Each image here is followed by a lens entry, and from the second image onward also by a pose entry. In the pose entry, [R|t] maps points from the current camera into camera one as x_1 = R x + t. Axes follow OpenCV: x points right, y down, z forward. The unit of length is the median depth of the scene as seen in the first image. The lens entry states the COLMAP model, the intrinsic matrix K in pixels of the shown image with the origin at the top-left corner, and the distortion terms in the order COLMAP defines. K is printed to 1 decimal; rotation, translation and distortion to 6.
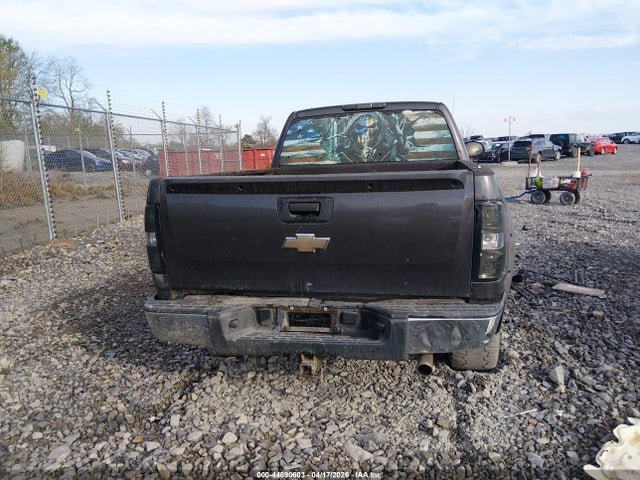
lens RADIAL K [[499.5, 0, 326.8], [0, 499.5, 236.4], [0, 0, 1]] dist [0.080513, -0.125544]
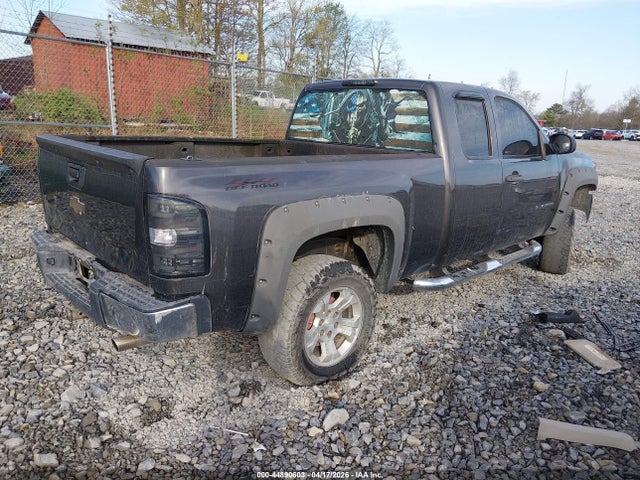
lens RADIAL K [[499.5, 0, 326.8], [0, 499.5, 236.4], [0, 0, 1]] dist [0.080513, -0.125544]
pose [[0.832618, 0.206069, -0.514084, 0.551533], [-0.170918, 0.978503, 0.115409, -0.081434], [0.526815, -0.008226, 0.849940, 0.195179]]
